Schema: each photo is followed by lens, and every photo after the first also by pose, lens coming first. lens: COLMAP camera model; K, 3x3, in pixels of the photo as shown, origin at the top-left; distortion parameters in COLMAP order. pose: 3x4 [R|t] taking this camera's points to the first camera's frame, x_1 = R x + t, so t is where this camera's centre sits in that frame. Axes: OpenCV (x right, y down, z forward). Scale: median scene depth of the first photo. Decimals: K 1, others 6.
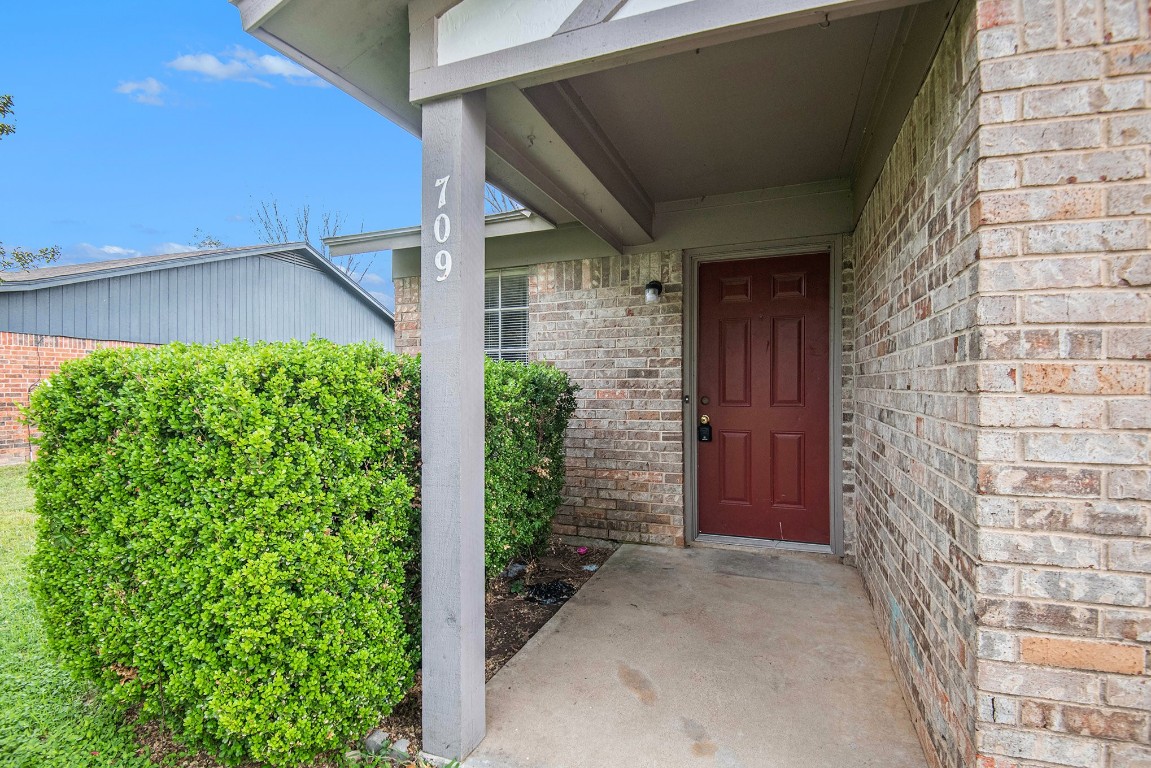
lens RADIAL K [[543.5, 0, 574.9], [0, 543.5, 395.1], [0, 0, 1]] dist [0.000818, -0.012698]
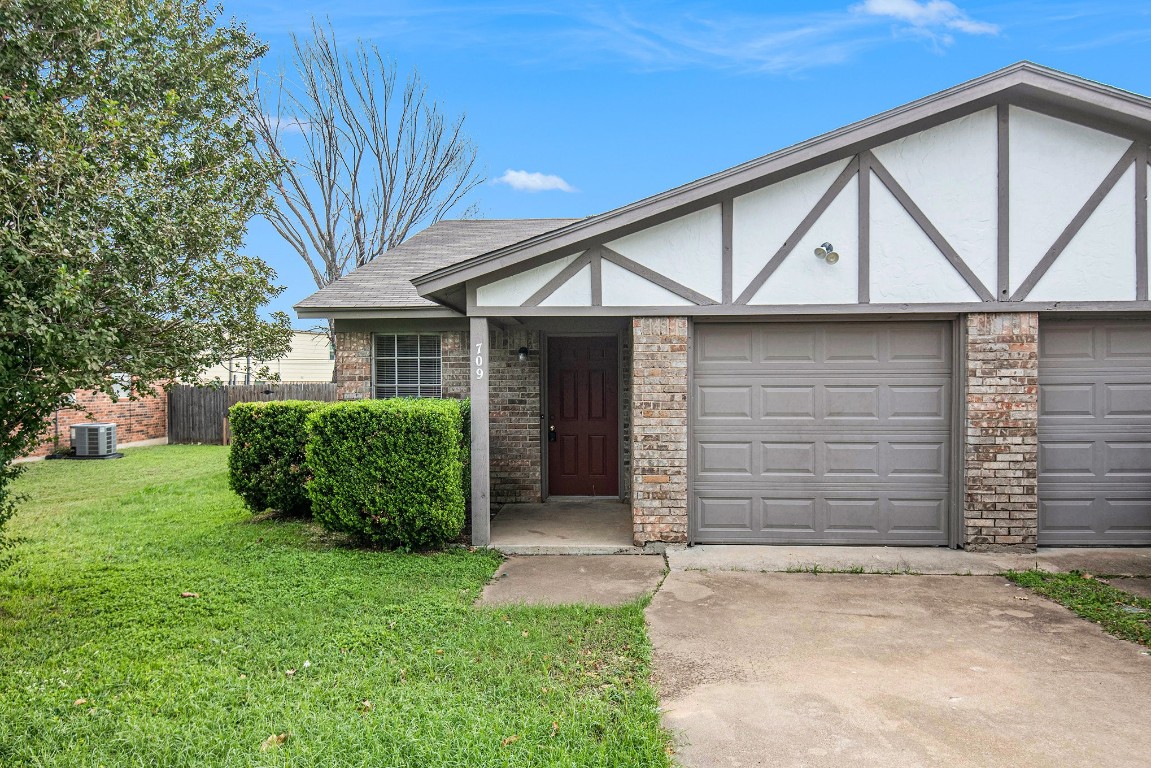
lens RADIAL K [[798.9, 0, 575.5], [0, 798.9, 384.0], [0, 0, 1]] dist [0.000165, -0.000035]
pose [[0.948048, 0.002629, 0.318117, -0.505904], [0.005015, 0.999718, -0.023205, -0.037400], [-0.318088, 0.023595, 0.947768, -1.453073]]
